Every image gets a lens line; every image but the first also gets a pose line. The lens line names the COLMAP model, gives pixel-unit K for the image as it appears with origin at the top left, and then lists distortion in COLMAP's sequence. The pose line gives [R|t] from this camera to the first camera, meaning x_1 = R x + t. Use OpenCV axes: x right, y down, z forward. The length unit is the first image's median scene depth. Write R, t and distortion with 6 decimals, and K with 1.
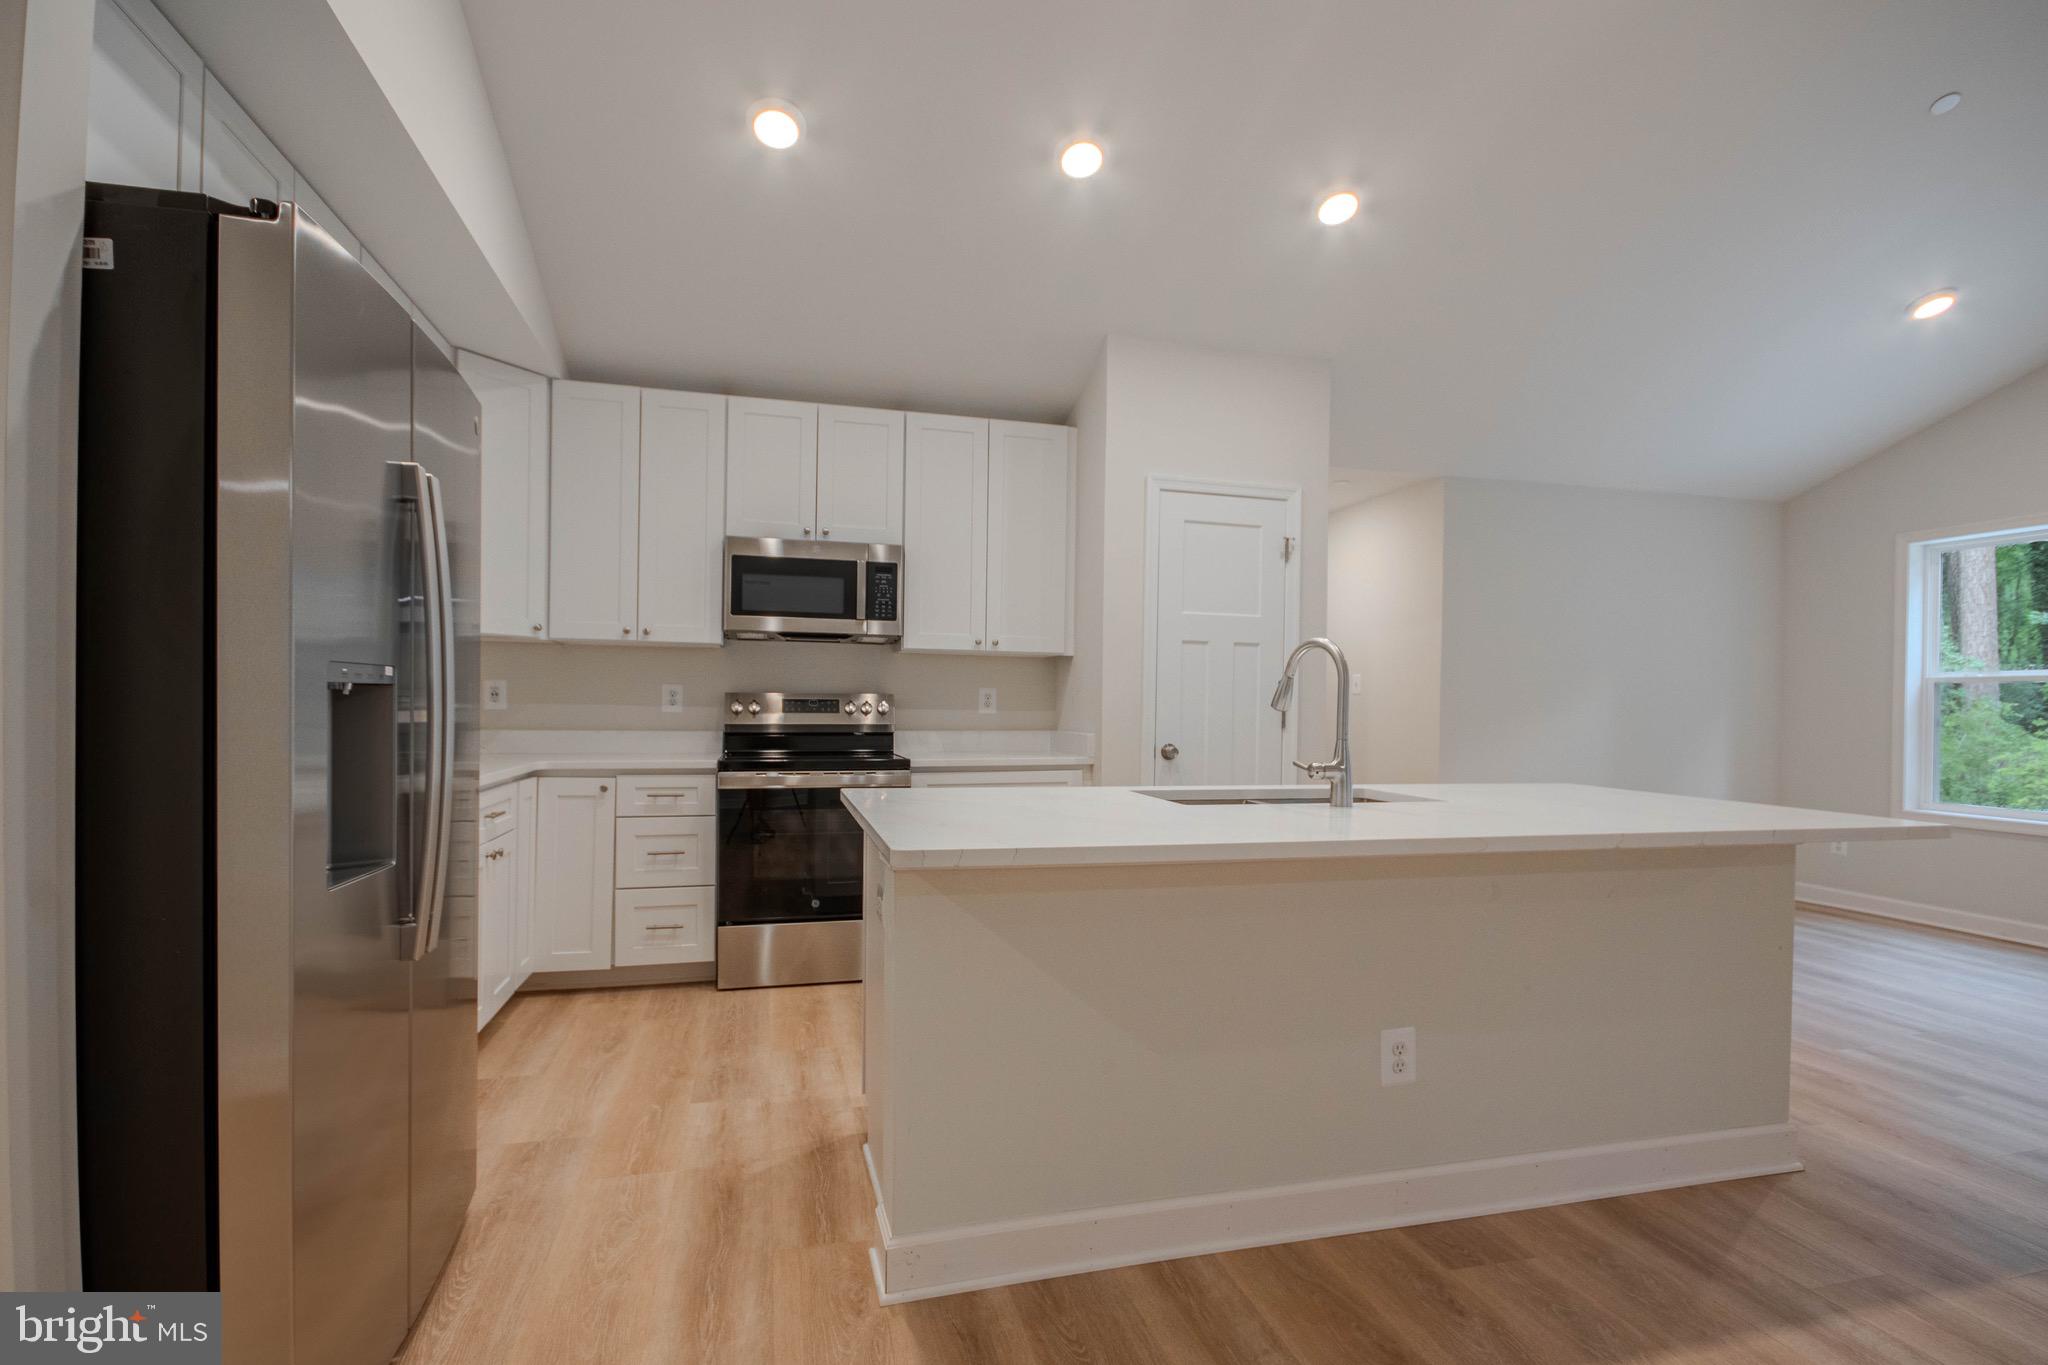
lens RADIAL K [[981.6, 0, 1025.8], [0, 981.6, 711.4], [0, 0, 1]] dist [0.001044, -0.000919]
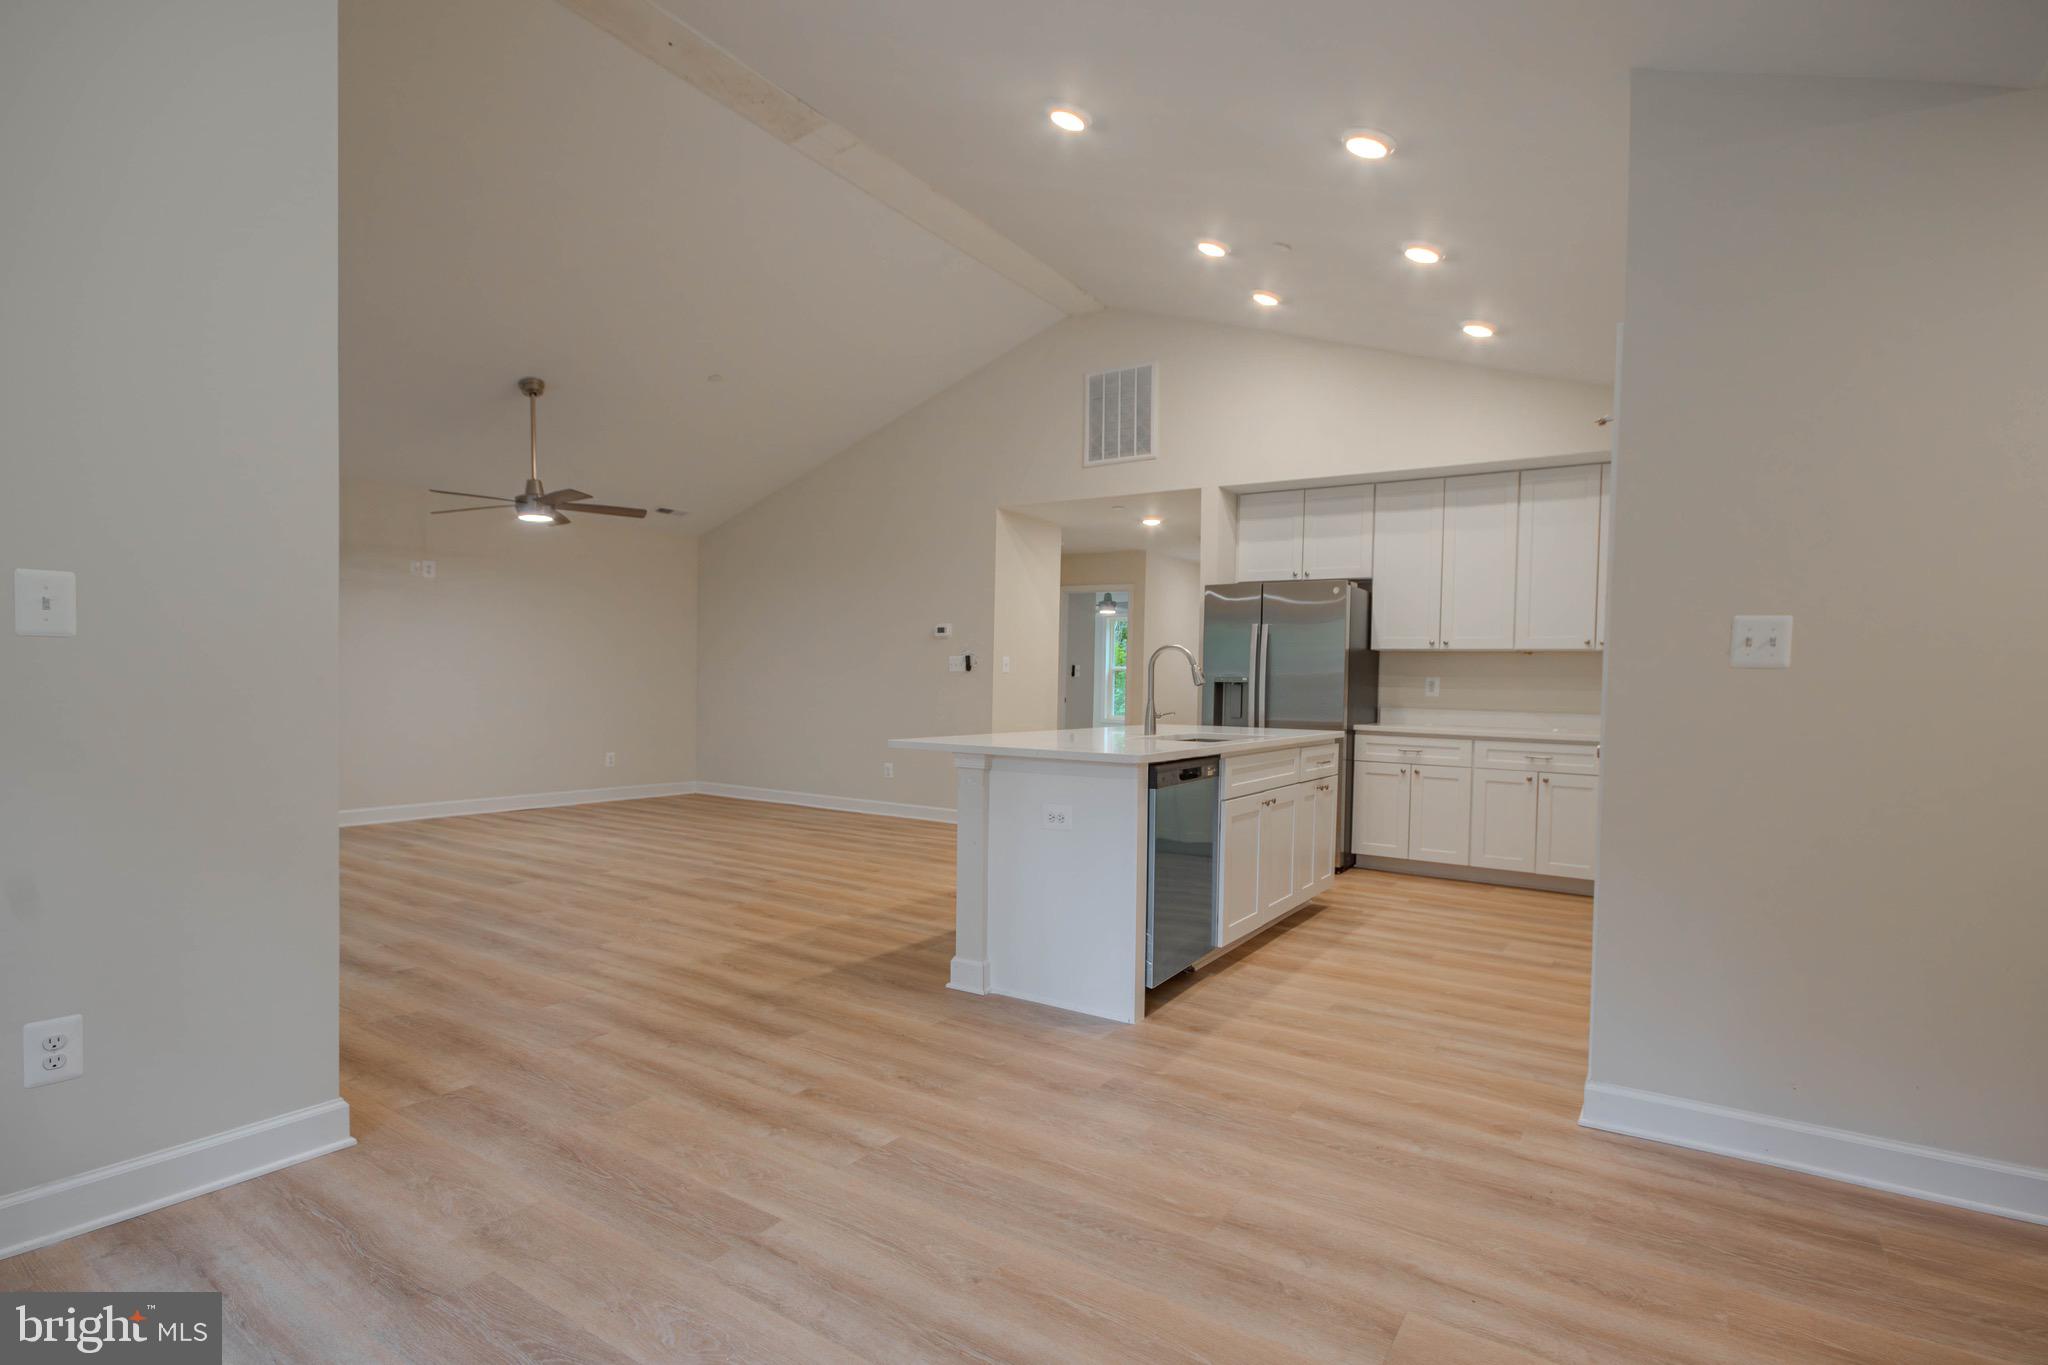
lens RADIAL K [[1013.6, 0, 1025.6], [0, 1013.6, 709.0], [0, 0, 1]] dist [0.002510, -0.000933]
pose [[-0.749187, -0.009675, -0.662288, 1.025708], [-0.034402, 0.999112, 0.024320, 0.004302], [0.661464, 0.041004, -0.748855, 1.317632]]
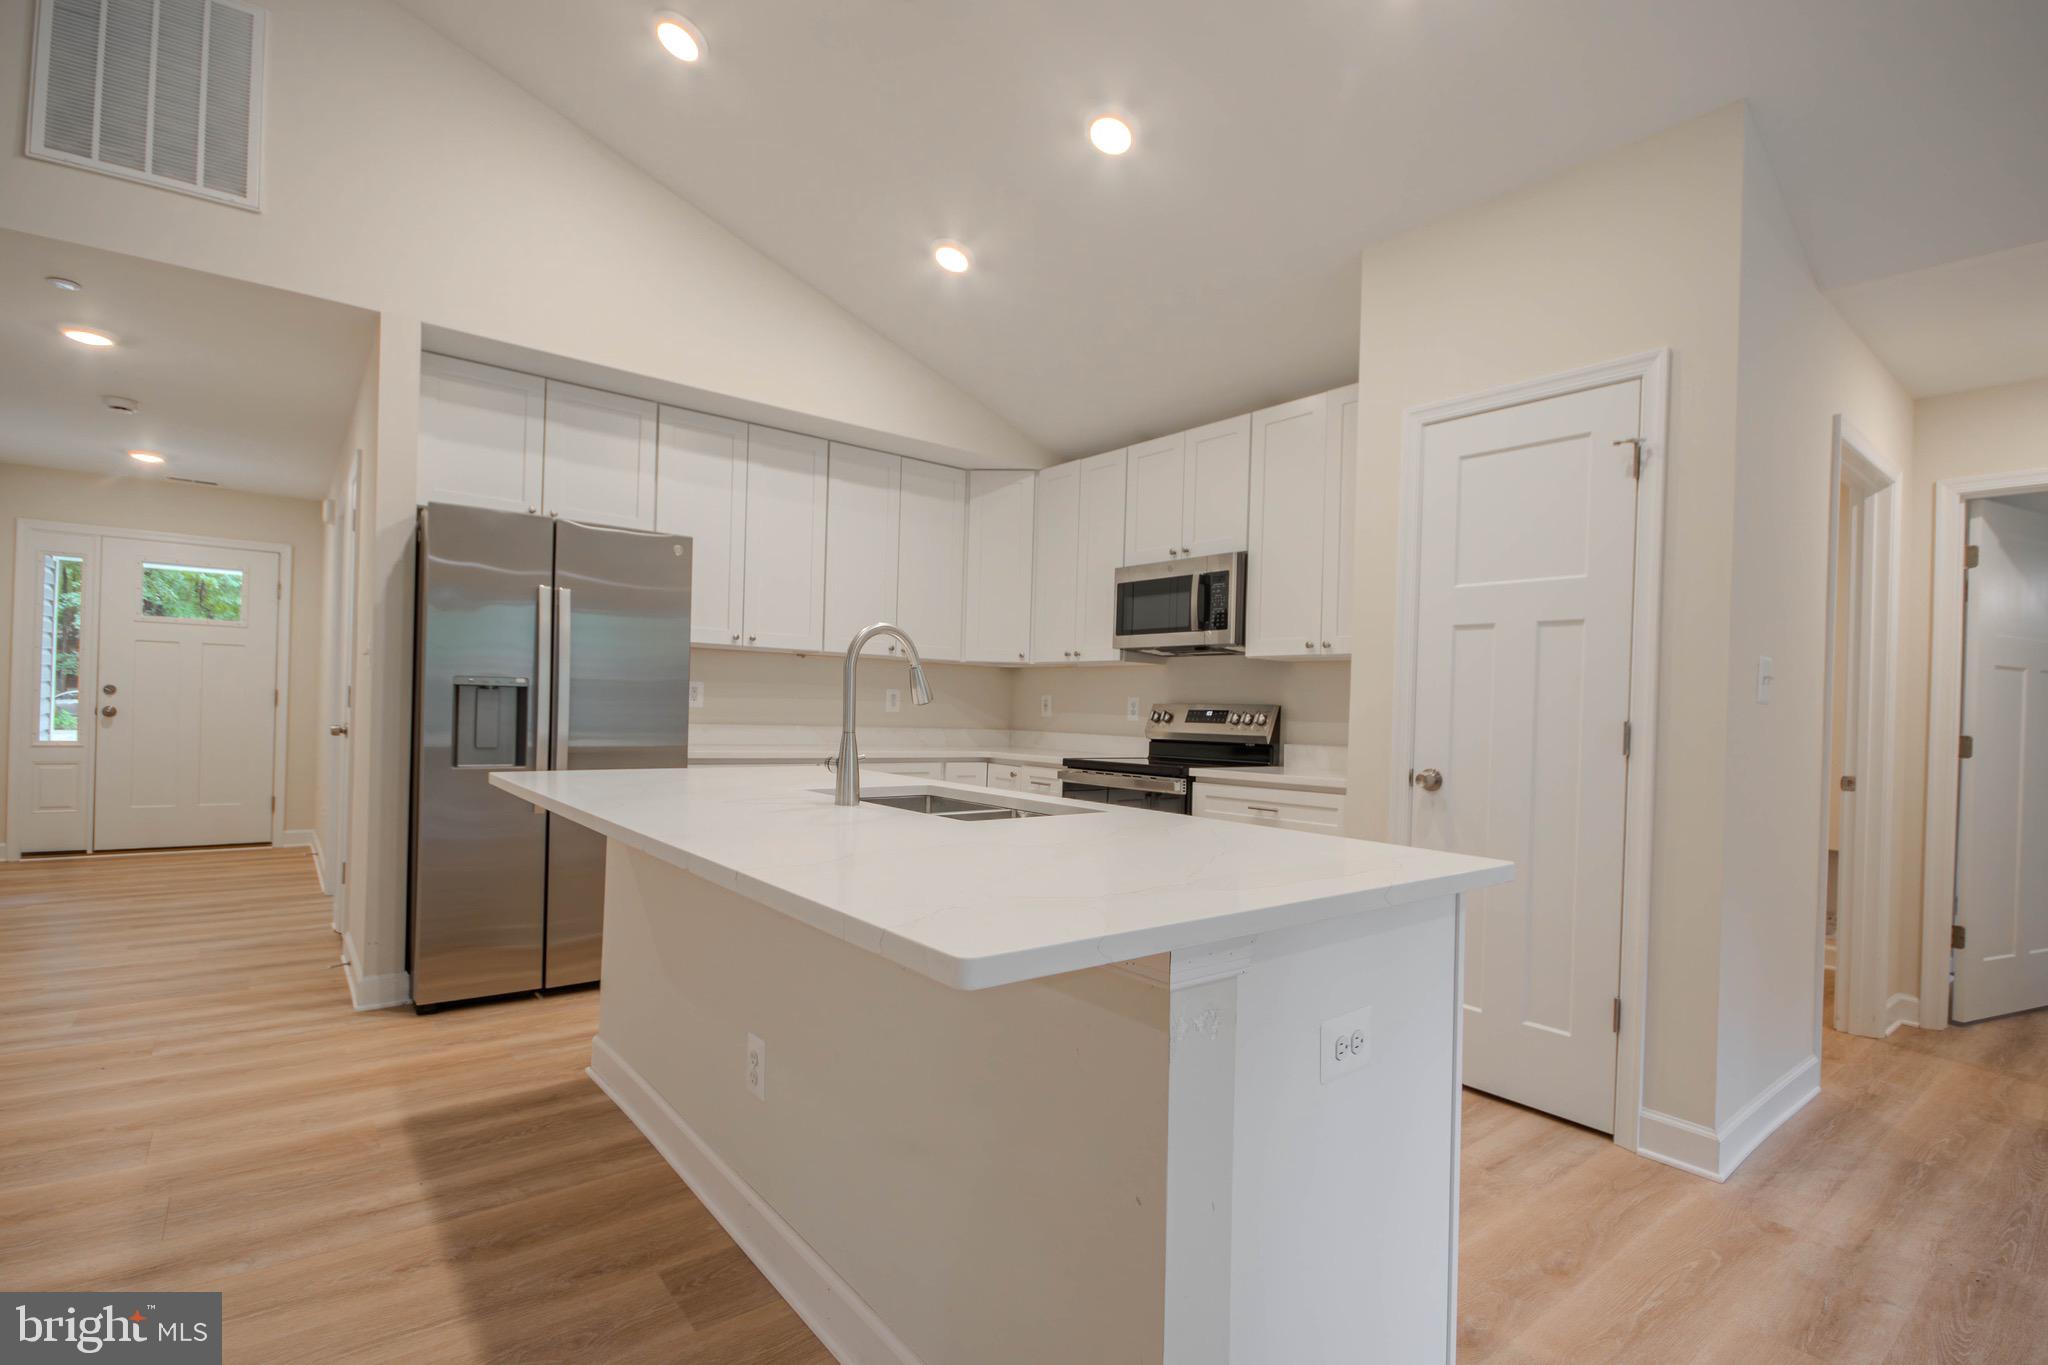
lens RADIAL K [[963.5, 0, 1027.9], [0, 963.5, 711.5], [0, 0, 1]] dist [-0.000365, -0.000767]
pose [[0.396103, 0.001039, -0.918205, 0.697889], [-0.030030, 0.999479, -0.011824, 0.007939], [0.917715, 0.032258, 0.395928, 0.454301]]
